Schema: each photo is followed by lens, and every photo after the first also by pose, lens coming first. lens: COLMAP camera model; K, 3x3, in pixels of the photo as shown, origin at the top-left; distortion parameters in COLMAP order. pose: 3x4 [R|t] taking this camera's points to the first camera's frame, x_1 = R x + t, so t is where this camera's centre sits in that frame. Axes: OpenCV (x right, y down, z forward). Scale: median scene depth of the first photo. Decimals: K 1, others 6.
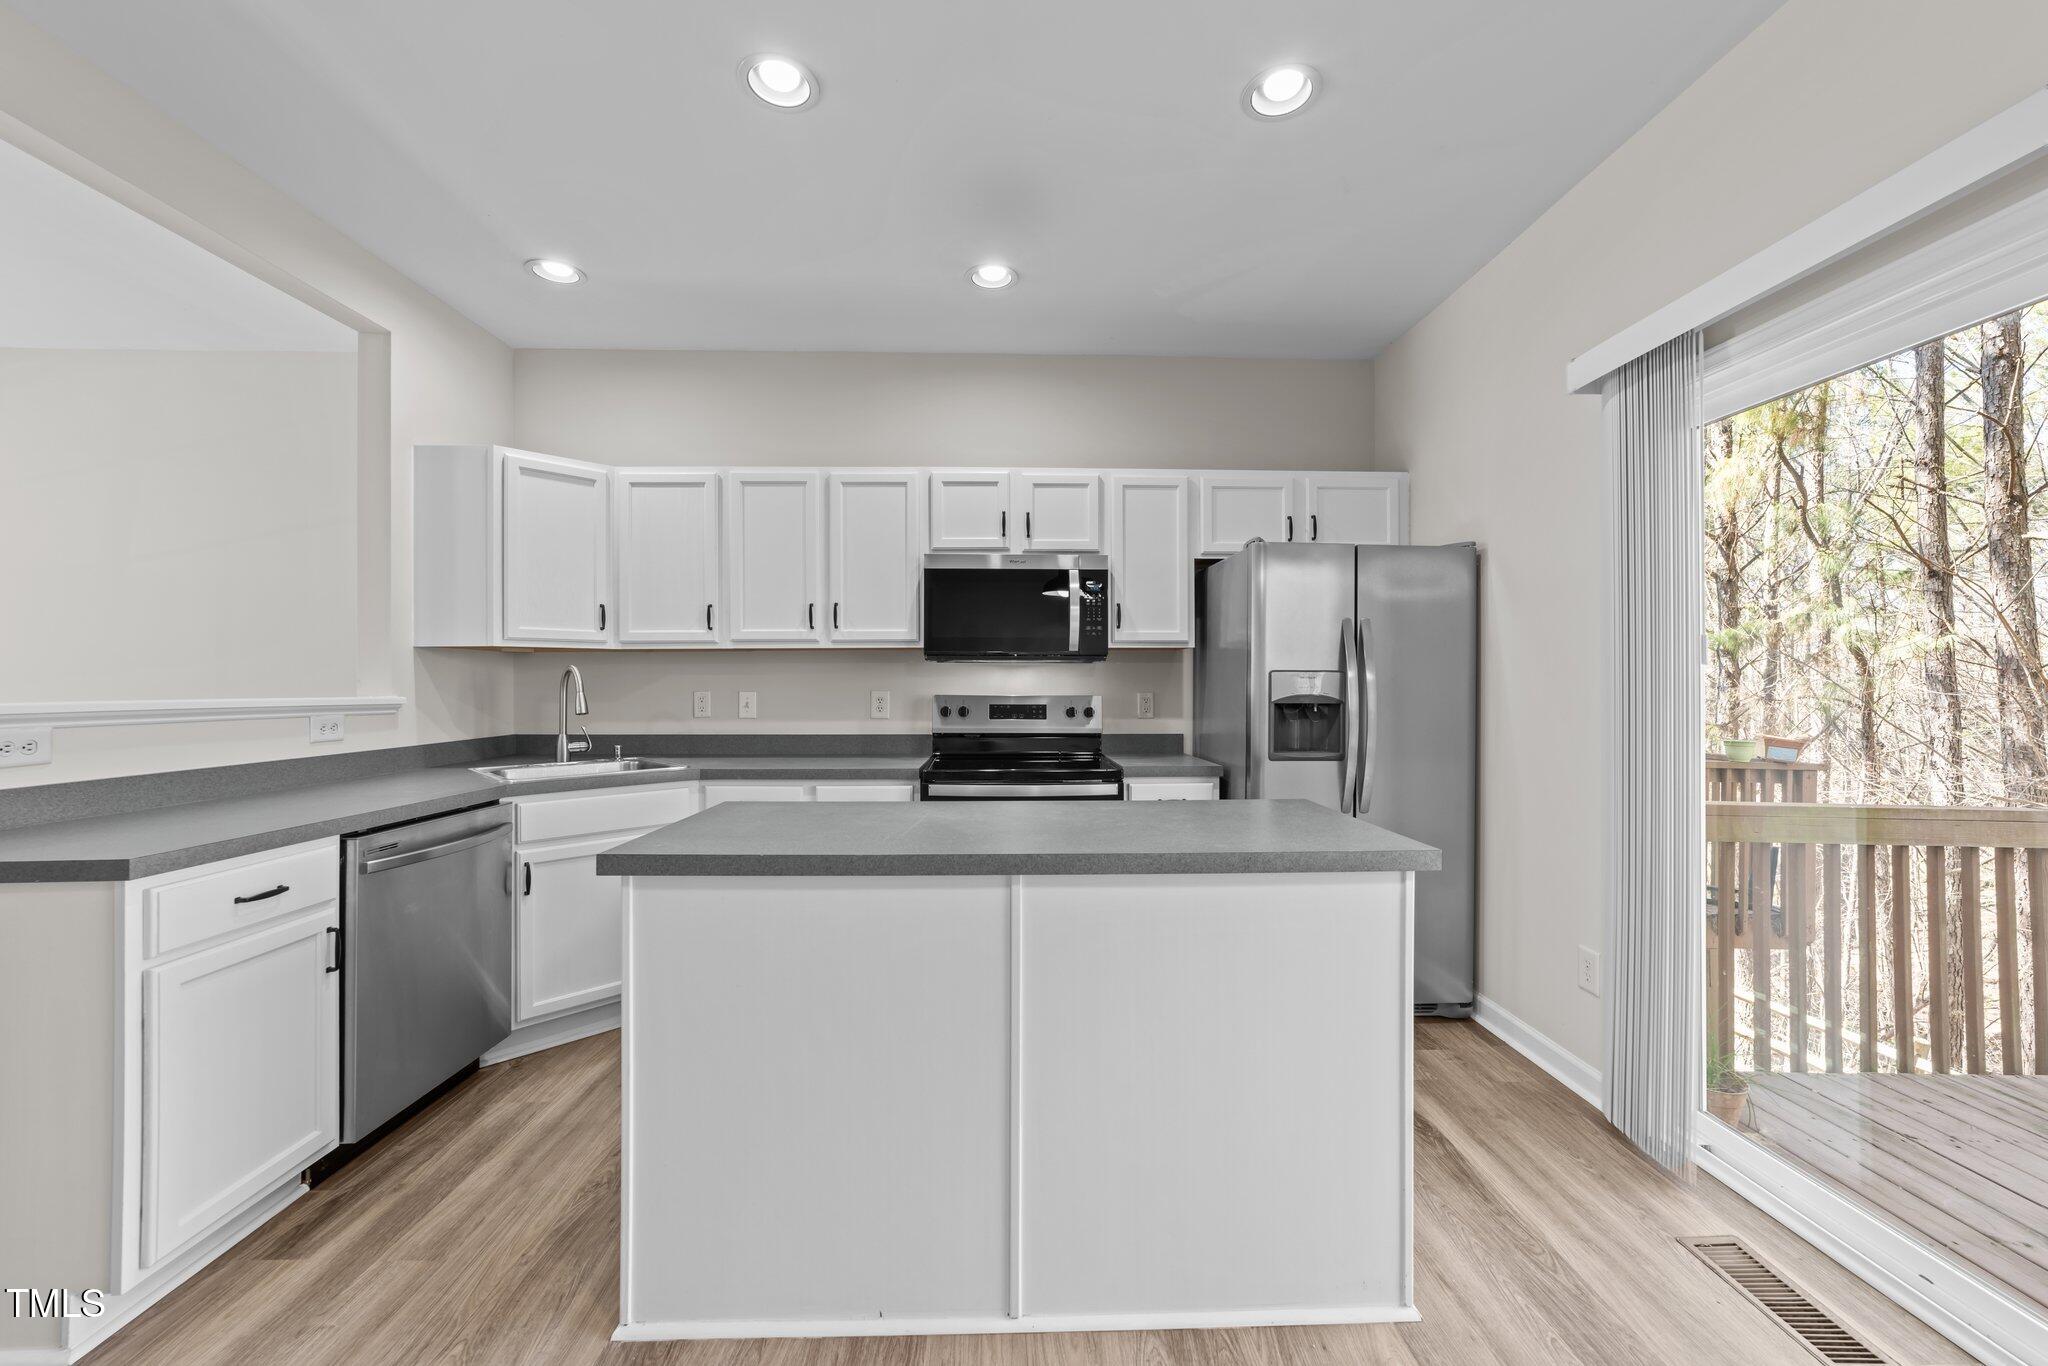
lens RADIAL K [[780.7, 0, 1027.1], [0, 780.7, 677.0], [0, 0, 1]] dist [-0.011310, 0.004907]
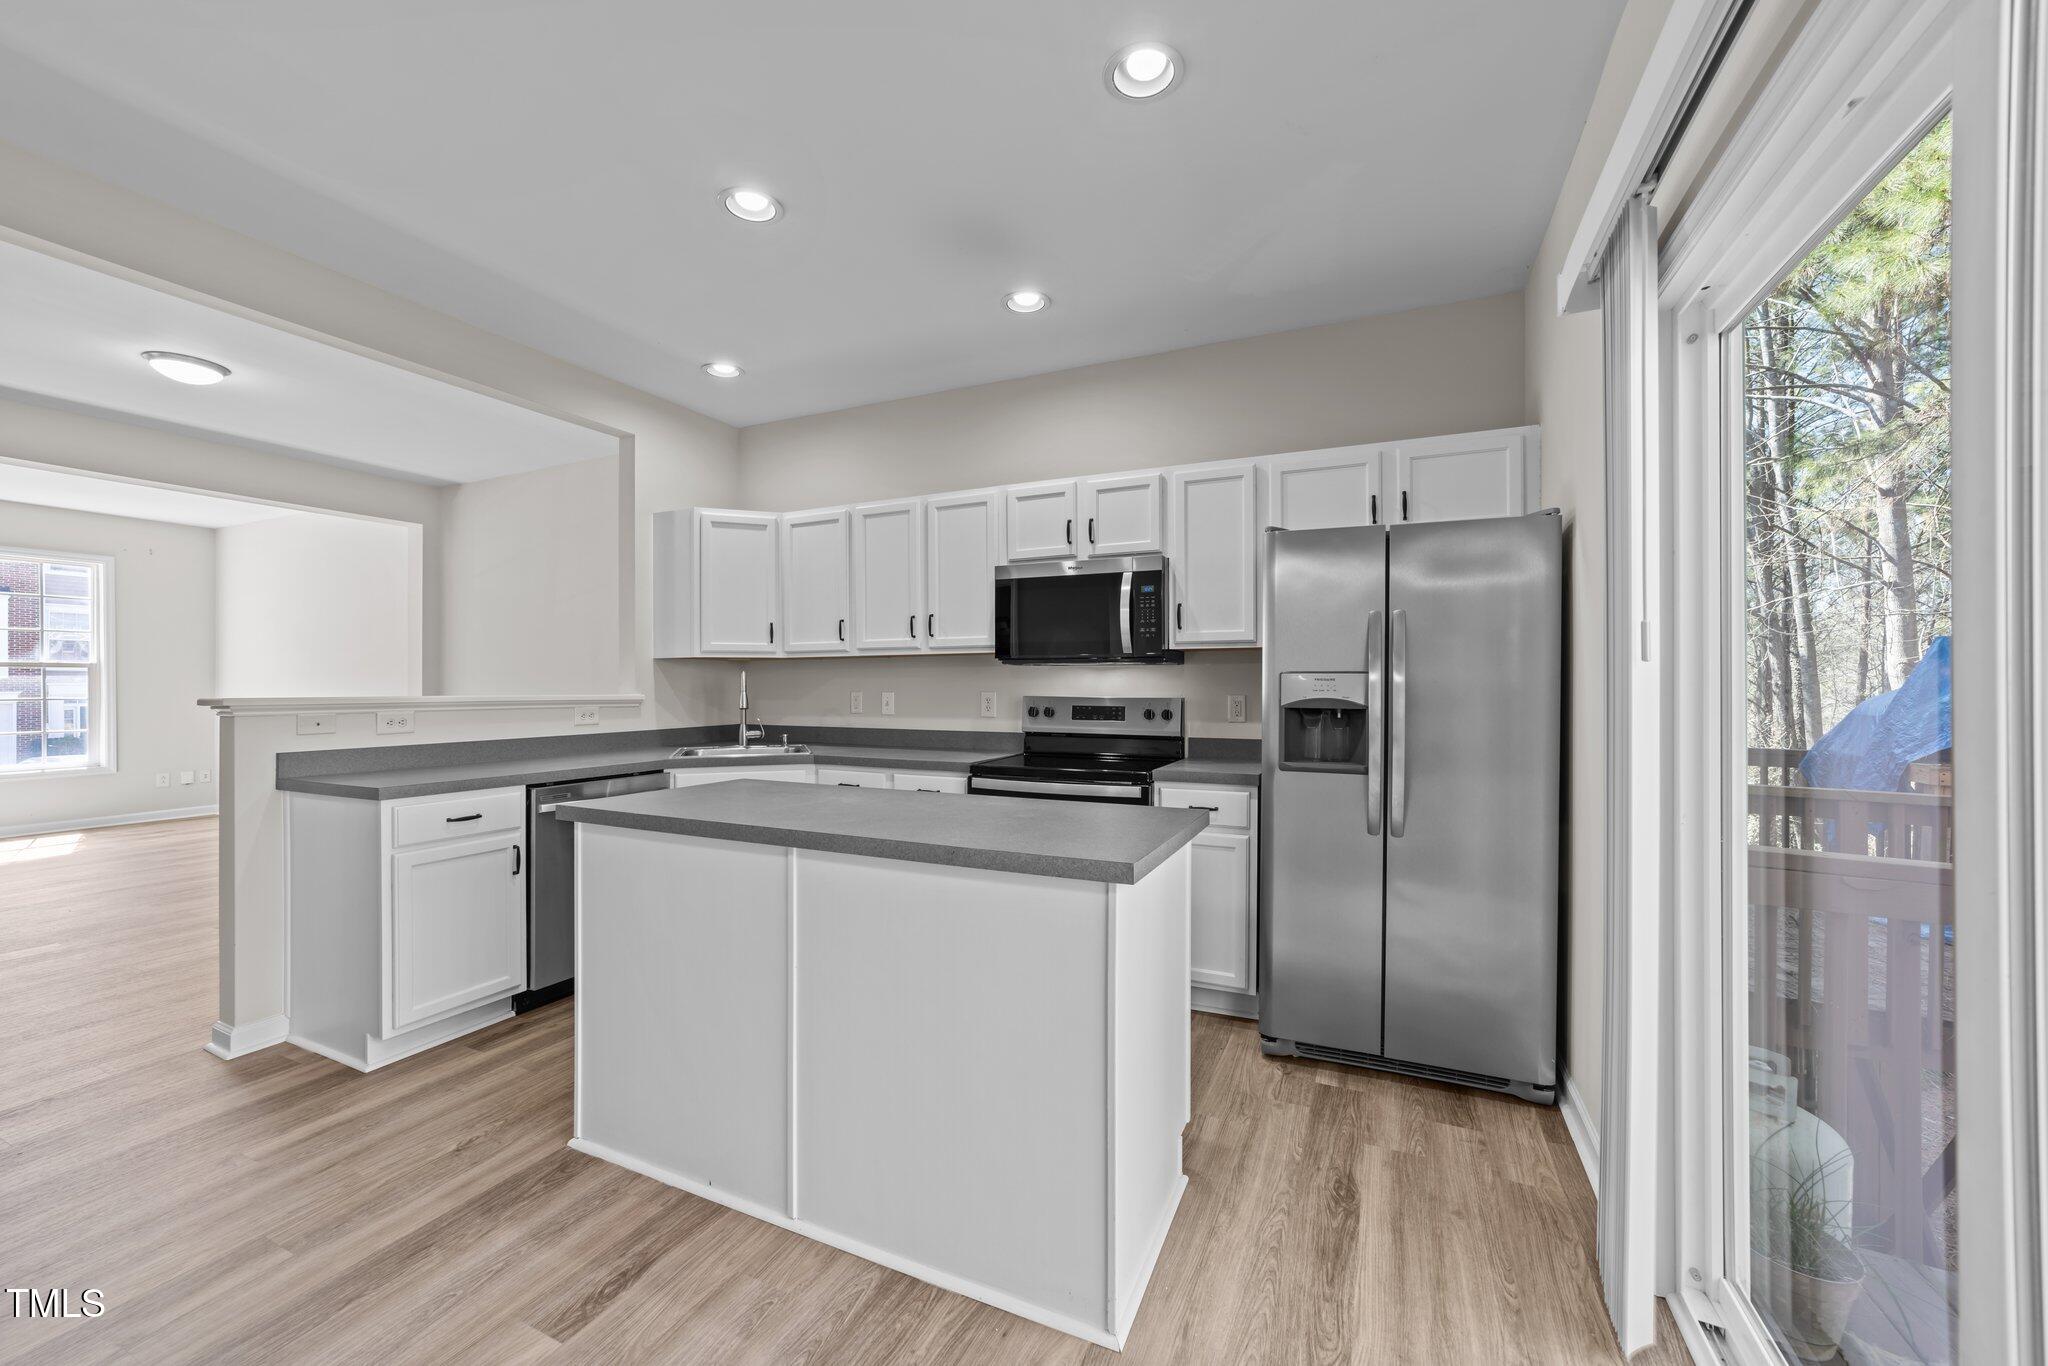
lens RADIAL K [[780.7, 0, 1026.6], [0, 780.7, 679.7], [0, 0, 1]] dist [-0.011310, 0.004907]
pose [[0.896552, -0.001896, -0.442934, 0.421436], [0.003053, 0.999994, 0.001900, -0.001664], [0.442928, -0.003056, 0.896552, 0.046208]]
